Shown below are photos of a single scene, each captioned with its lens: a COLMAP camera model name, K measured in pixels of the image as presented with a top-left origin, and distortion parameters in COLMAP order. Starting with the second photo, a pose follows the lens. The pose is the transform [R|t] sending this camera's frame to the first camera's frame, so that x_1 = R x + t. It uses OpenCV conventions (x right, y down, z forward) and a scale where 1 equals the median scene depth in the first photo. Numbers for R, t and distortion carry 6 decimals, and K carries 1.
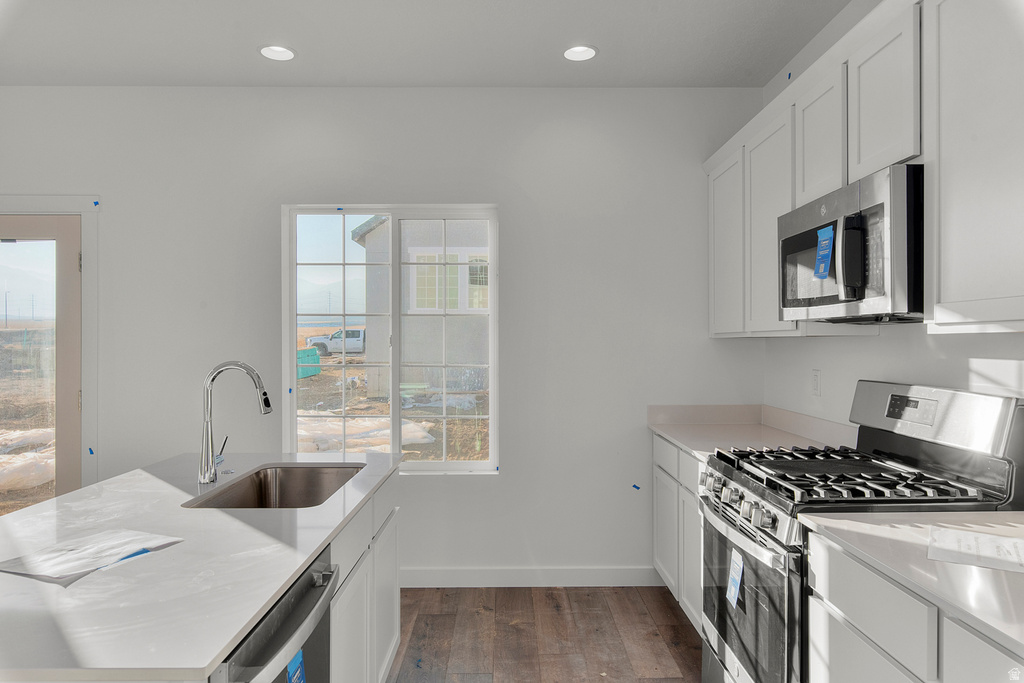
lens RADIAL K [[658.2, 0, 512.0], [0, 658.2, 341.5], [0, 0, 1]] dist [0.000758, 0.000214]
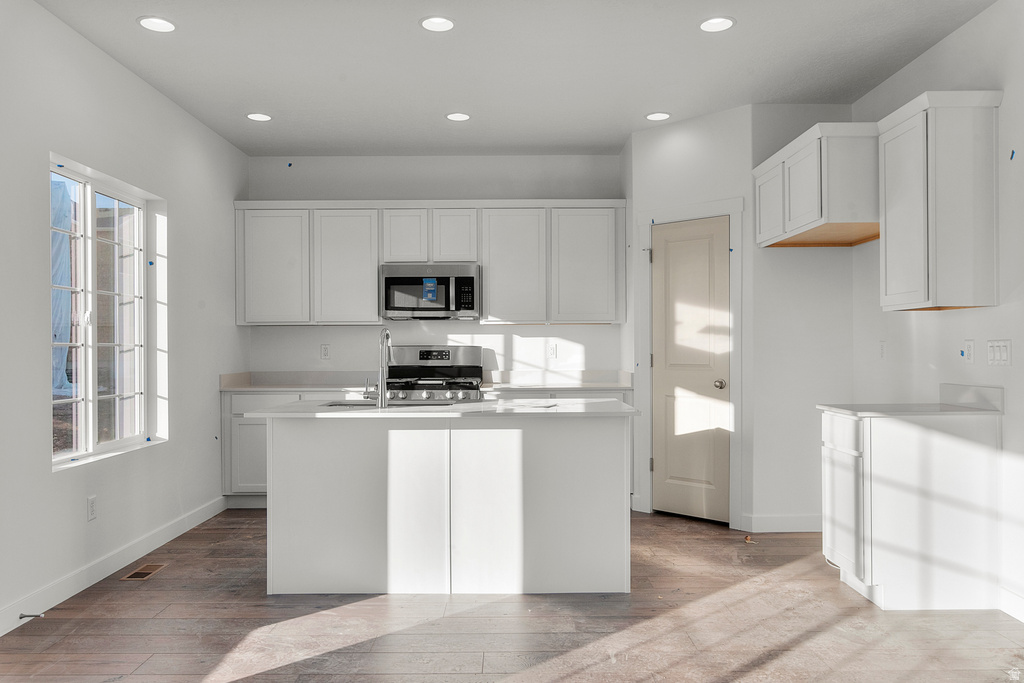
lens RADIAL K [[768.9, 0, 512.0], [0, 768.9, 341.5], [0, 0, 1]] dist [0.007906, 0.002755]
pose [[0.006371, 0.009717, 0.999932, -2.028280], [0.000313, 0.999953, -0.009720, 0.070805], [-0.999980, 0.000375, 0.006368, 0.611783]]
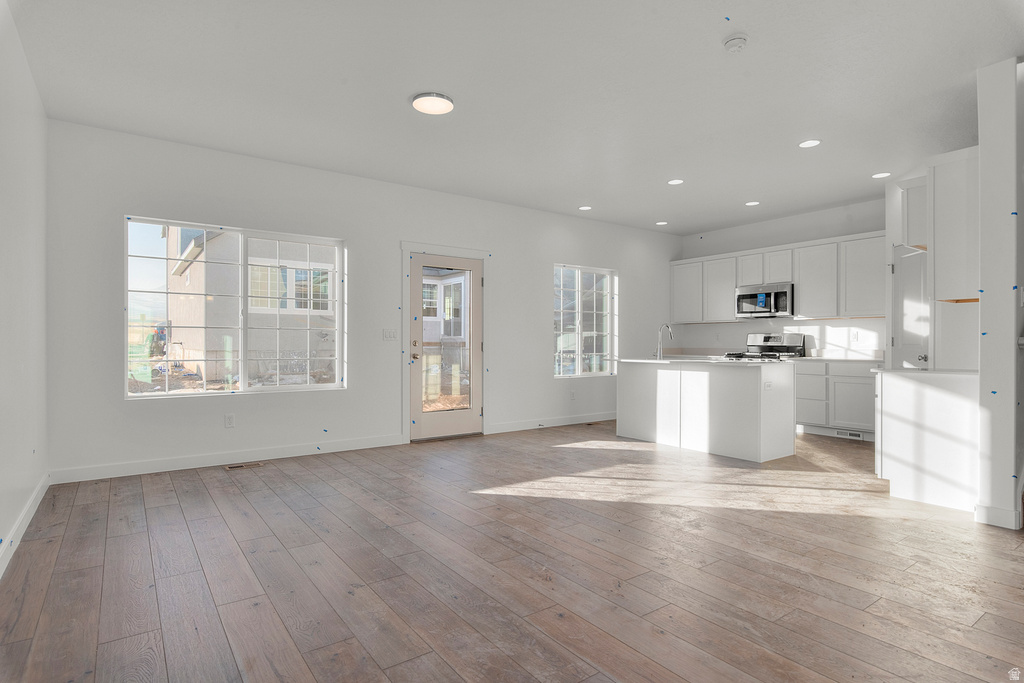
lens RADIAL K [[537.2, 0, 512.0], [0, 537.2, 341.5], [0, 0, 1]] dist [0.000699, 0.000012]
pose [[0.815937, 0.002660, 0.578135, -2.382084], [-0.003279, 0.999995, 0.000027, 0.108975], [-0.578132, -0.001917, 0.815941, -0.721688]]
